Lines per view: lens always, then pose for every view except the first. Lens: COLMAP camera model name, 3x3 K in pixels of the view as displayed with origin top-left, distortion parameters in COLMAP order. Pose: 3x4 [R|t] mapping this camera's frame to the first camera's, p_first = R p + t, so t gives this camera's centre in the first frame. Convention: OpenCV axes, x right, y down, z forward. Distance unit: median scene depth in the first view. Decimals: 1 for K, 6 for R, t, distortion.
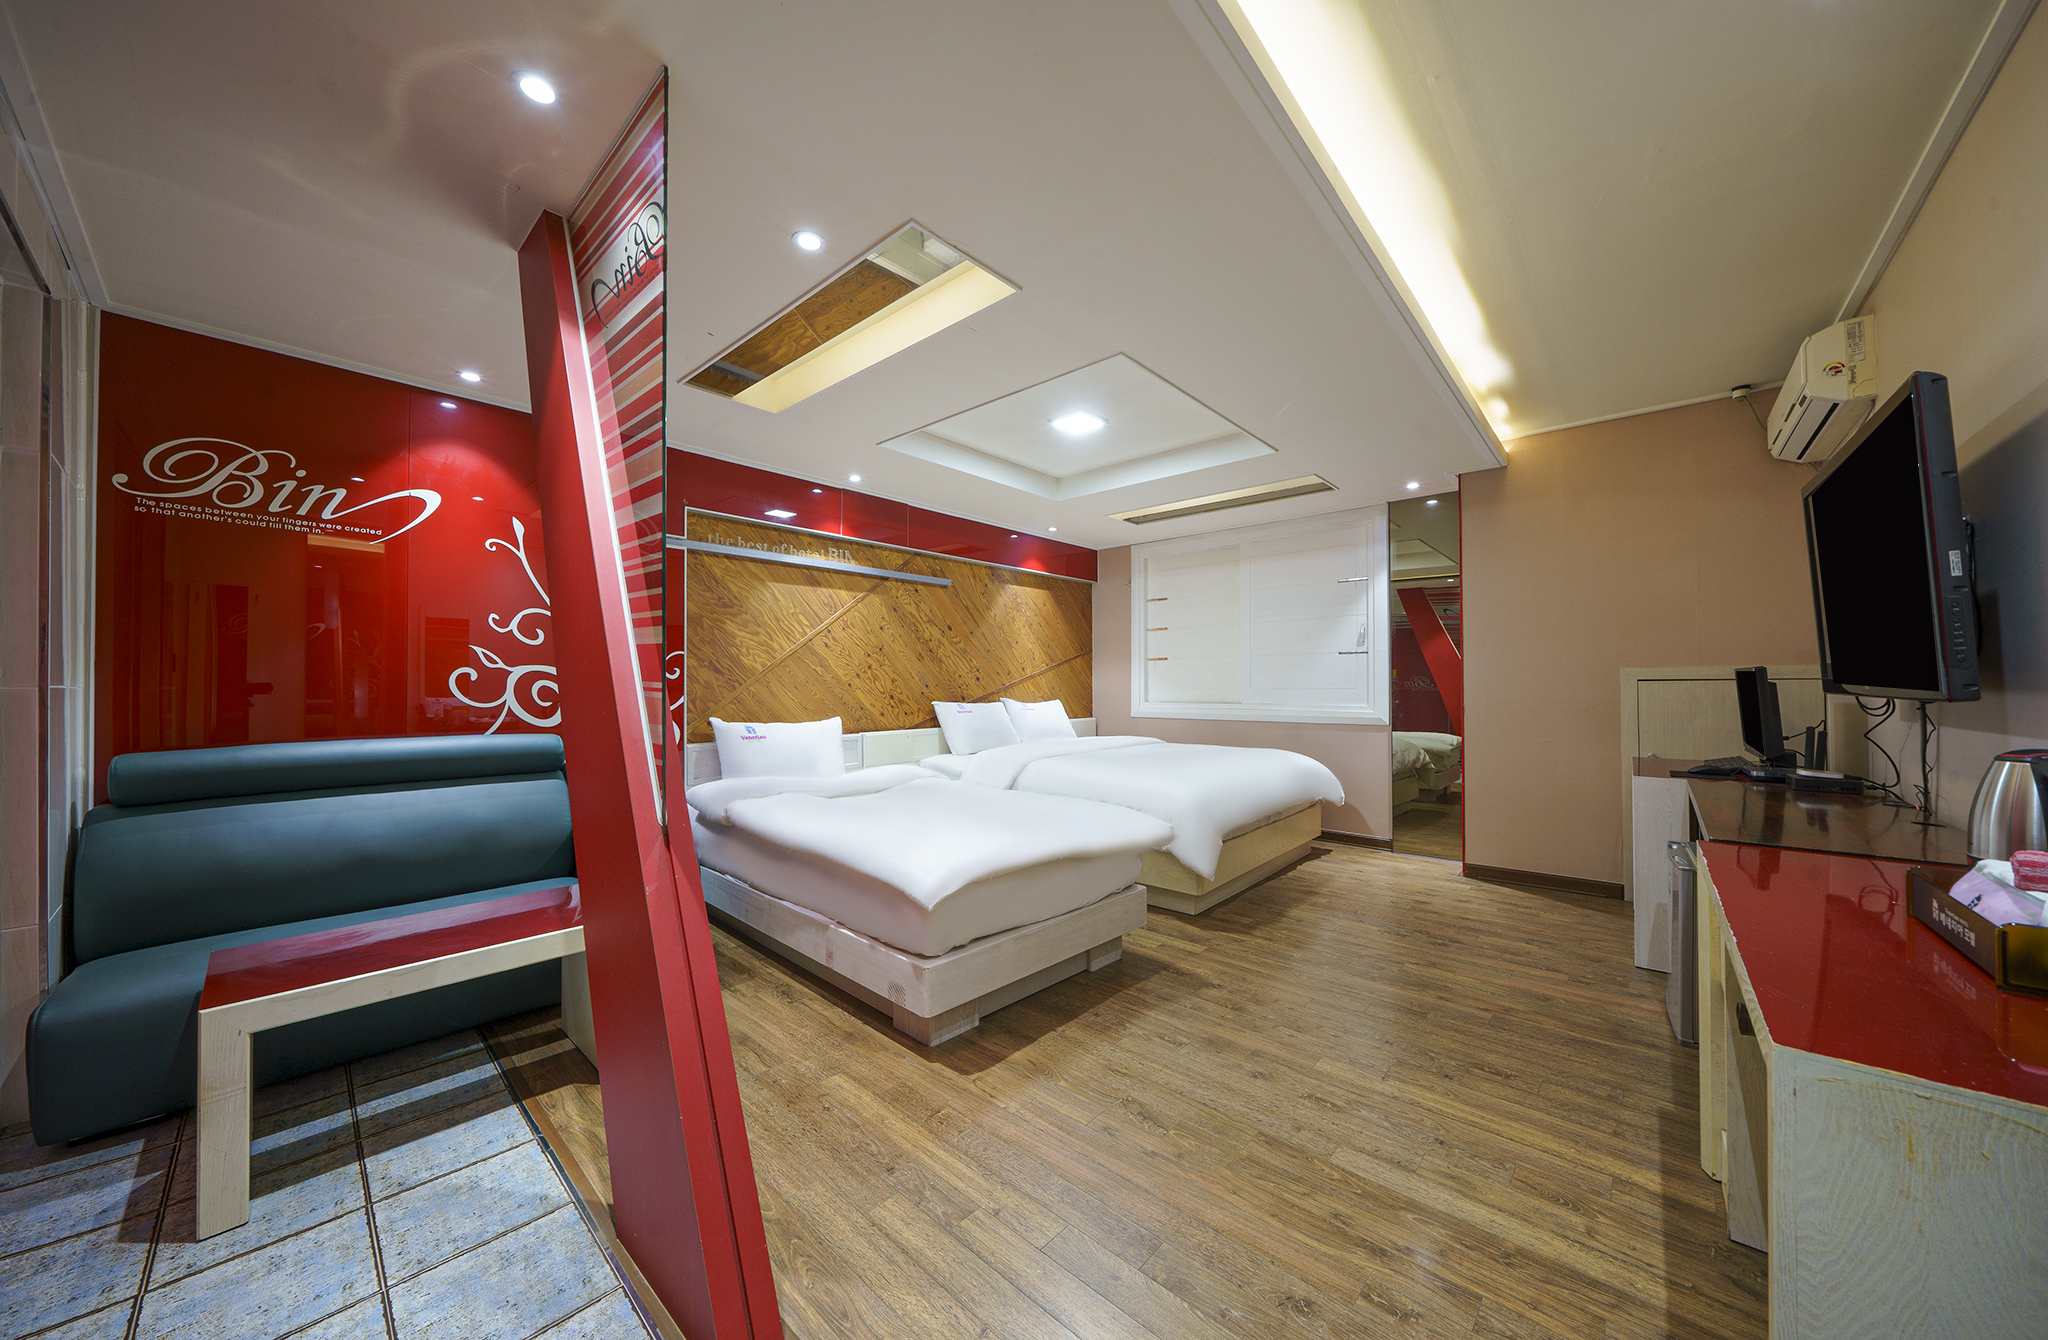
lens RADIAL K [[694.3, 0, 1016.2], [0, 694.3, 677.8], [0, 0, 1]] dist [-0.007018, 0.000380]
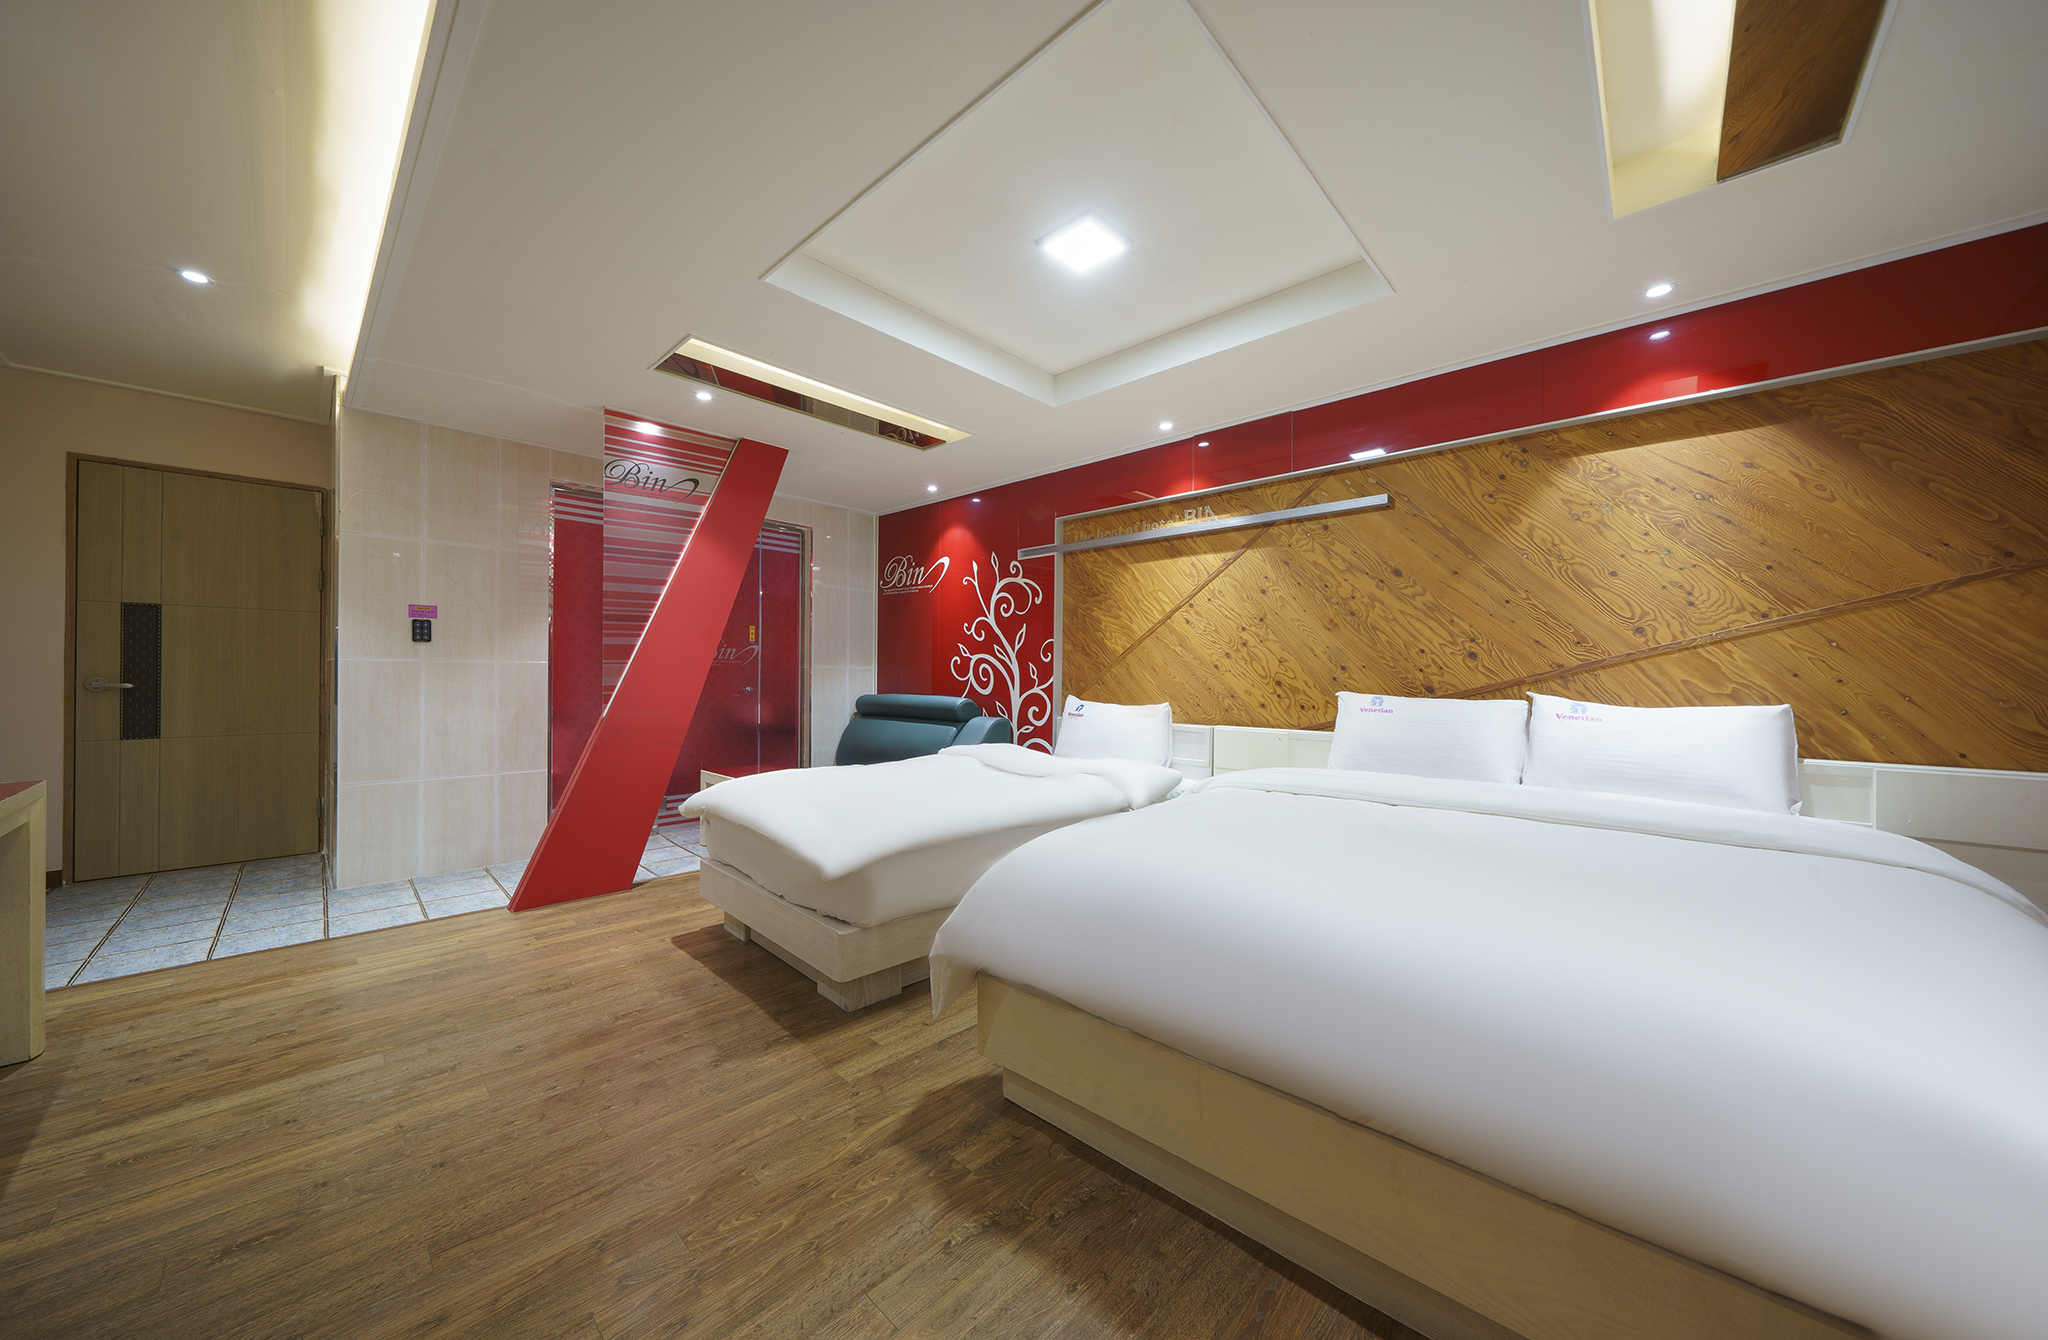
lens RADIAL K [[694.3, 0, 1016.2], [0, 694.3, 677.8], [0, 0, 1]] dist [-0.007018, 0.000380]
pose [[-0.019013, 0.005411, -0.999805, 0.683627], [0.002371, 0.999983, 0.005367, 0.021402], [0.999816, -0.002269, -0.019025, 0.896488]]
